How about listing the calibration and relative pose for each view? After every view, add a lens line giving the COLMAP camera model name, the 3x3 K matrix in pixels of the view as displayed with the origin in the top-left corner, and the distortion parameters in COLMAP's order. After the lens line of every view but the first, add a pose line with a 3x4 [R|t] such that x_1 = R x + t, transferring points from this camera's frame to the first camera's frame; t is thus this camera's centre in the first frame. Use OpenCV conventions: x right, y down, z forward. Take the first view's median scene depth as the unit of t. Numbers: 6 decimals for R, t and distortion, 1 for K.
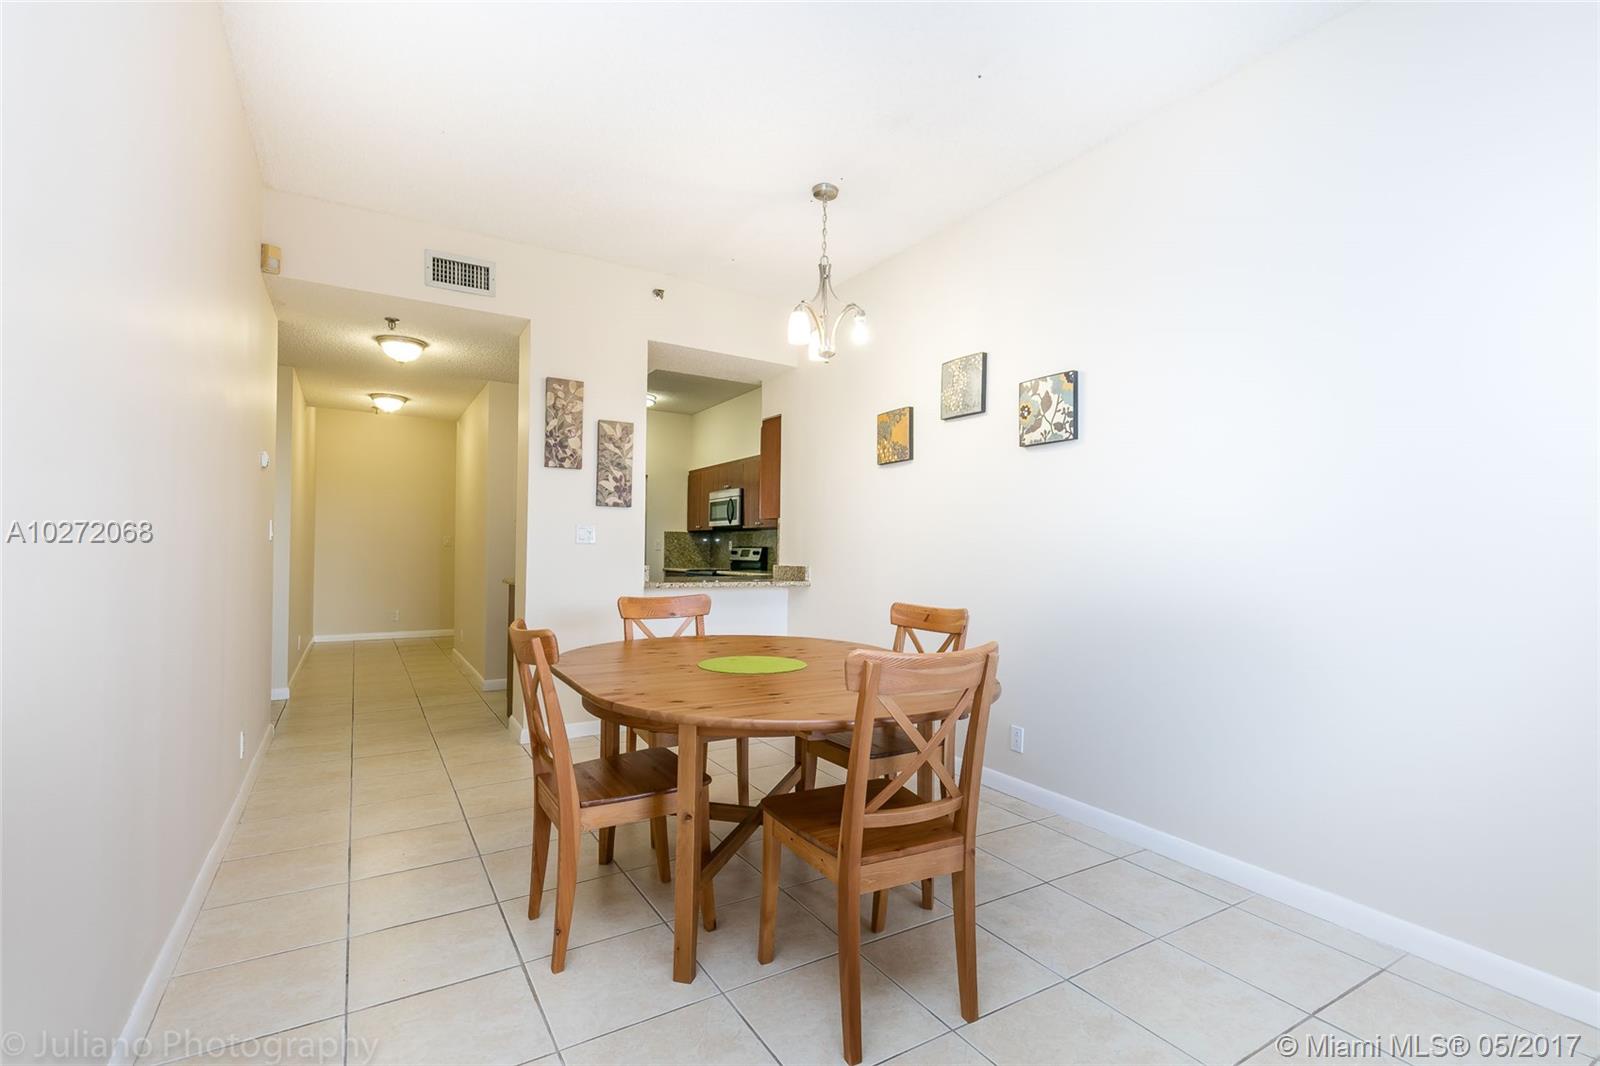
lens RADIAL K [[725.5, 0, 801.7], [0, 725.5, 543.4], [0, 0, 1]] dist [0.001431, 0.000207]
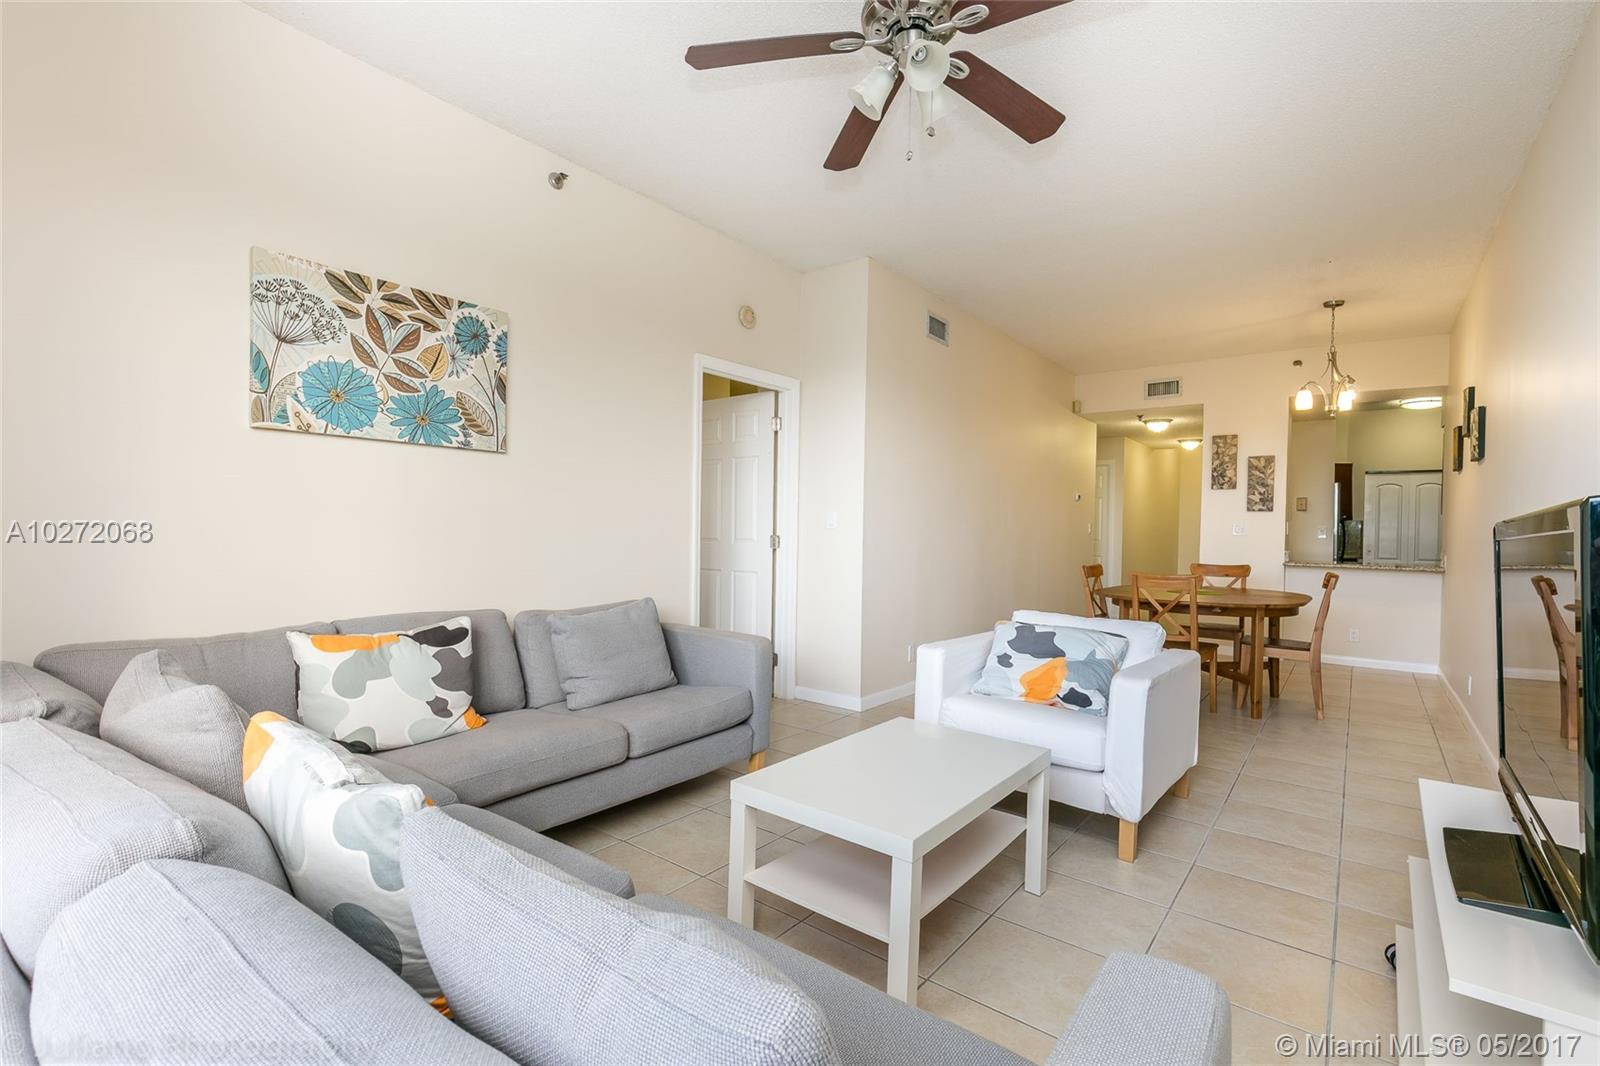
lens RADIAL K [[725.5, 0, 801.7], [0, 725.5, 543.4], [0, 0, 1]] dist [0.001431, 0.000207]
pose [[0.343921, 0.011078, -0.938933, 0.875833], [-0.004790, 0.999938, 0.010043, 0.006409], [0.938986, 0.001043, 0.343953, -0.453574]]
